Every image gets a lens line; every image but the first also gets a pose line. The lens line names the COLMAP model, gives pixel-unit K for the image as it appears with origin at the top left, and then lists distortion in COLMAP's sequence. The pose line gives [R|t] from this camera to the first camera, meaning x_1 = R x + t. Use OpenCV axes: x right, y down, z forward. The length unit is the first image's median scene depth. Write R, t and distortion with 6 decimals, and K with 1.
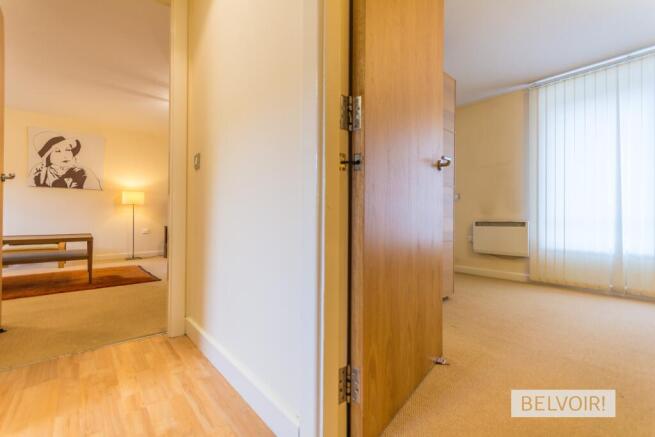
lens RADIAL K [[288.3, 0, 325.3], [0, 288.3, 217.8], [0, 0, 1]] dist [0.017712, -0.002641]
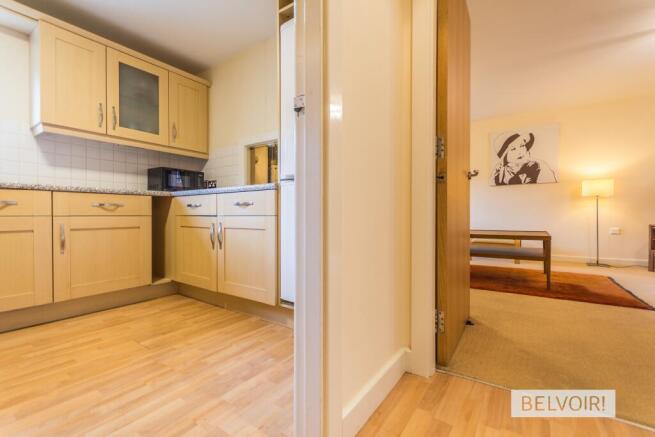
lens RADIAL K [[288.3, 0, 324.3], [0, 288.3, 217.5], [0, 0, 1]] dist [0.017712, -0.002641]
pose [[0.251888, -0.000739, -0.967756, -0.099635], [0.008466, 0.999963, 0.001440, 0.004436], [0.967719, -0.008556, 0.251885, 0.103107]]
